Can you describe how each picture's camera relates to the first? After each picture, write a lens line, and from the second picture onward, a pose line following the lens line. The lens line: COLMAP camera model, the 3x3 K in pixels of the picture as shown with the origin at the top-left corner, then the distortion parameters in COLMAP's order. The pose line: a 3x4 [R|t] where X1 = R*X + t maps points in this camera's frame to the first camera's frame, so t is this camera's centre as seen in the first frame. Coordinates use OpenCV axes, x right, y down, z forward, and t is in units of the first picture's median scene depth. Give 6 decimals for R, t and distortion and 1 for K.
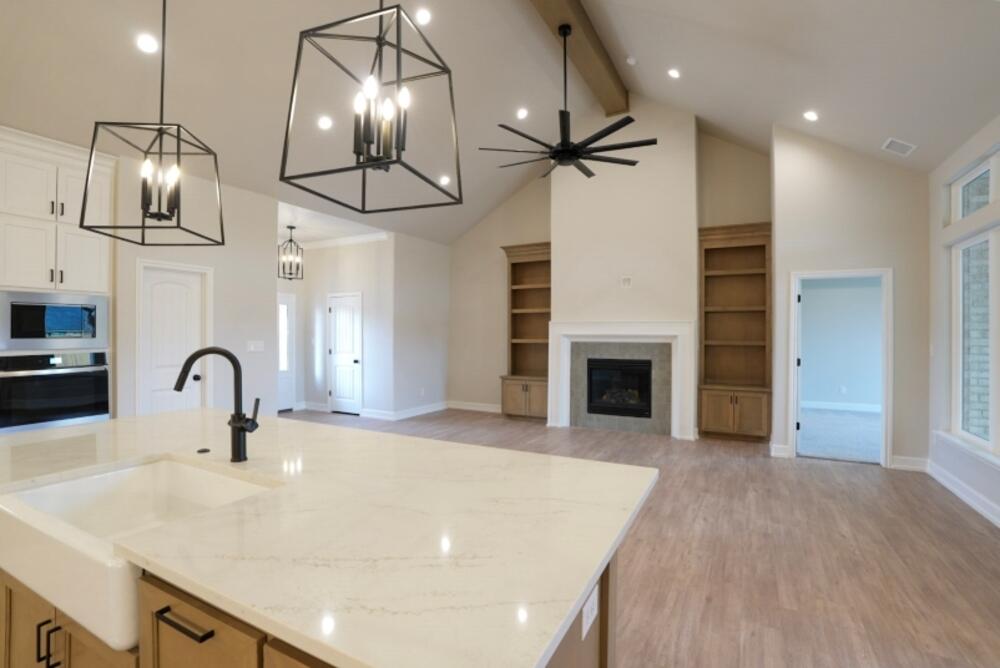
lens RADIAL K [[469.1, 0, 499.7], [0, 469.1, 330.9], [0, 0, 1]] dist [-0.067832, 0.024833]
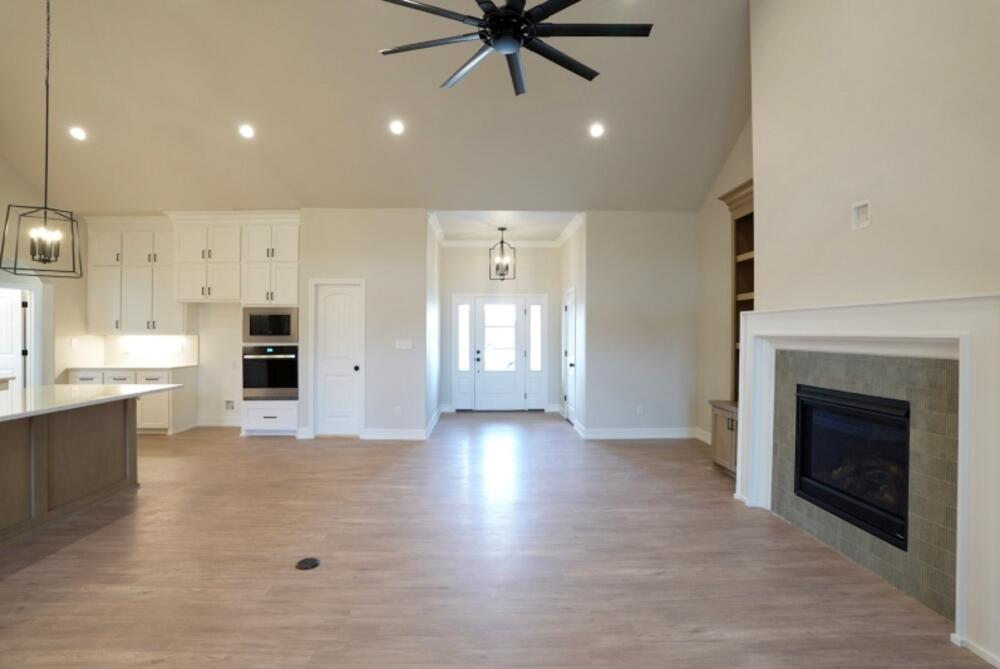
lens RADIAL K [[469.1, 0, 499.7], [0, 469.1, 331.4], [0, 0, 1]] dist [-0.067832, 0.024833]
pose [[0.500250, -0.003574, -0.865874, 0.484308], [0.000906, 0.999993, -0.003605, 0.005386], [0.865881, 0.001019, 0.500250, 0.524892]]
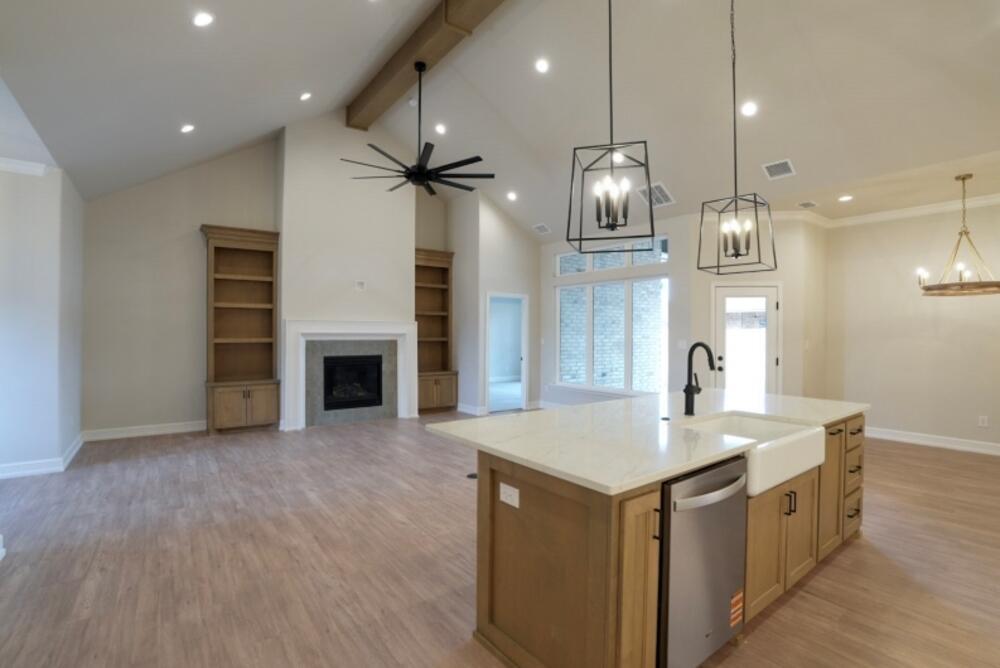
lens RADIAL K [[469.1, 0, 499.7], [0, 469.1, 330.9], [0, 0, 1]] dist [-0.067832, 0.024833]
pose [[0.420132, 0.004122, 0.907454, -0.608661], [-0.005982, 0.999981, -0.001772, 0.003159], [-0.907443, -0.004683, 0.420148, 0.251473]]
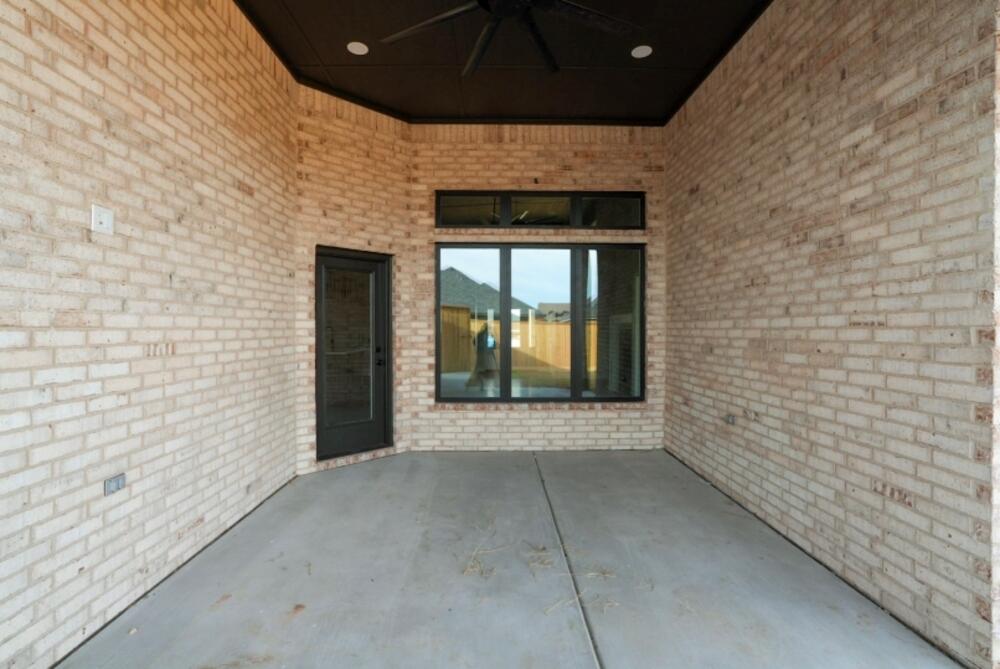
lens RADIAL K [[469.1, 0, 499.7], [0, 469.1, 331.4], [0, 0, 1]] dist [-0.067832, 0.024833]
pose [[0.489940, 0.002312, -0.871753, 1.277737], [0.003518, 0.999983, 0.004629, 0.023347], [0.871749, -0.005334, 0.489924, 0.030695]]
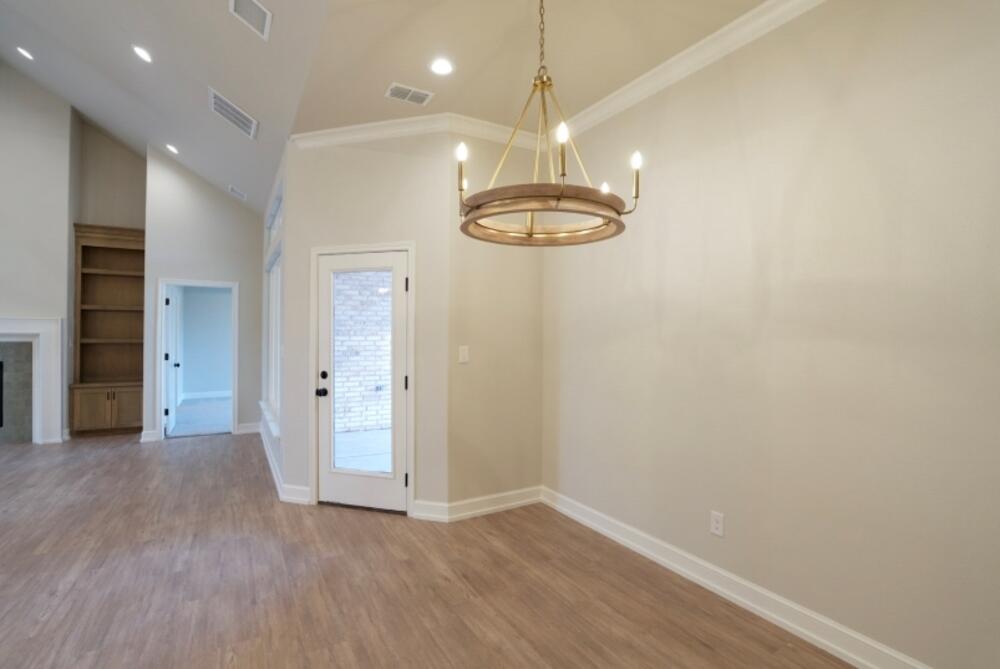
lens RADIAL K [[461.9, 0, 500.0], [0, 461.9, 334.5], [0, 0, 1]] dist [-0.070005, 0.022320]
pose [[0.511996, -0.000421, 0.858988, 0.095026], [-0.005771, 0.999976, 0.003930, 0.002568], [-0.858969, -0.006970, 0.511981, -0.246293]]
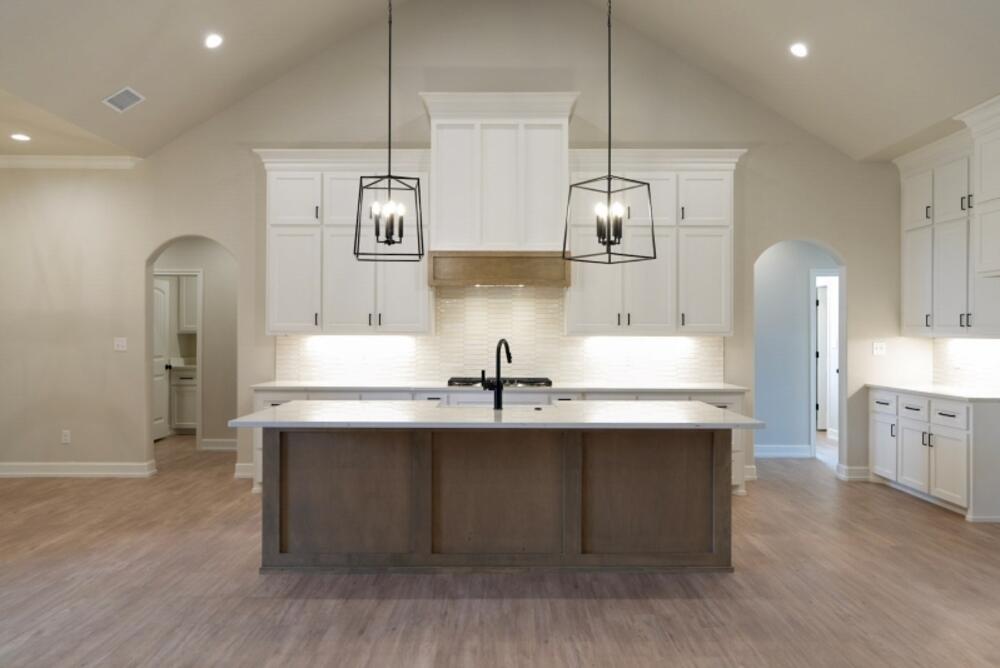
lens RADIAL K [[702.0, 0, 497.0], [0, 702.0, 328.4], [0, 0, 1]] dist [-0.004516, 0.007132]
pose [[-0.881611, -0.007452, -0.471917, 0.166580], [-0.004446, 0.999962, -0.007486, 0.006313], [0.471955, -0.004501, -0.881611, 0.861558]]
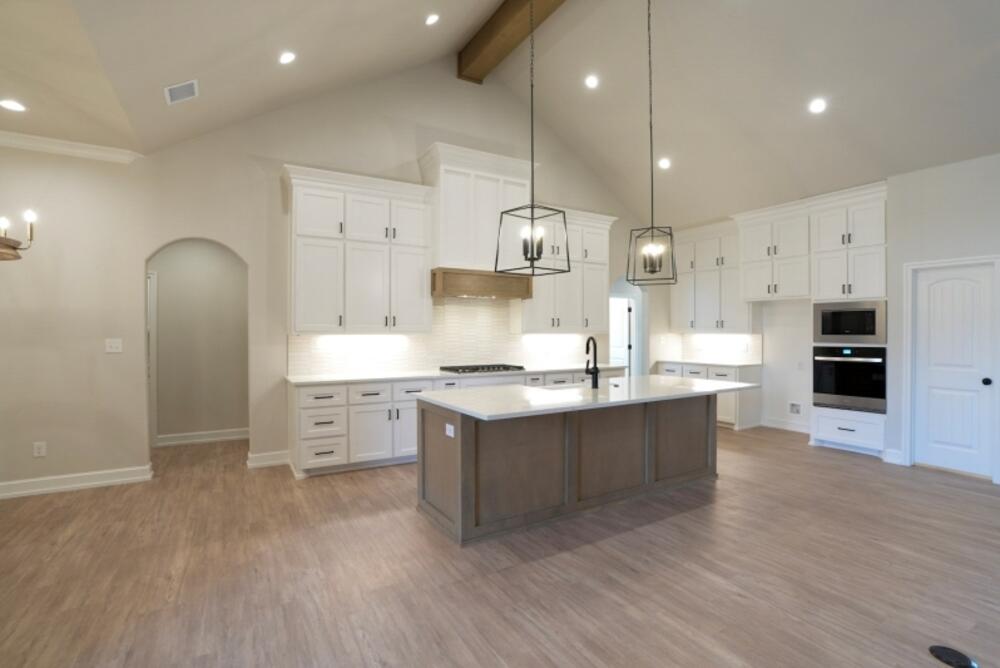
lens RADIAL K [[469.1, 0, 499.7], [0, 469.1, 330.9], [0, 0, 1]] dist [-0.067832, 0.024833]
pose [[-0.517011, -0.002242, -0.855976, 0.433165], [-0.000261, 0.999997, -0.002462, 0.005211], [0.855979, -0.001049, -0.517010, 0.479988]]
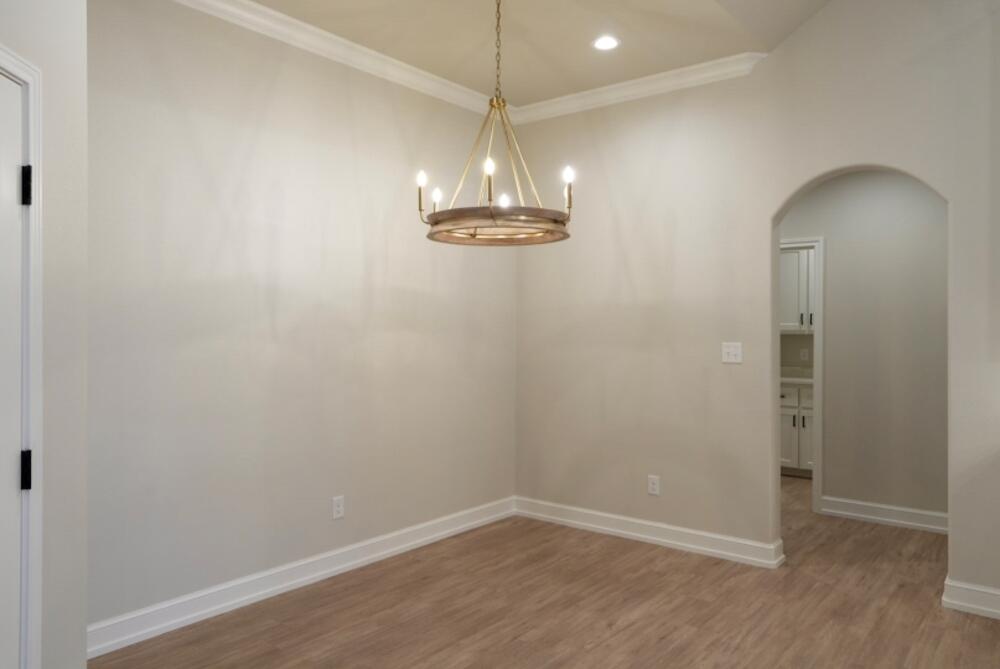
lens RADIAL K [[702.0, 0, 497.0], [0, 702.0, 328.9], [0, 0, 1]] dist [-0.004516, 0.007132]
pose [[-0.983364, -0.007388, 0.181496, 0.266245], [-0.007067, 0.999972, 0.002416, 0.002253], [-0.181509, 0.001093, -0.983389, 0.377898]]
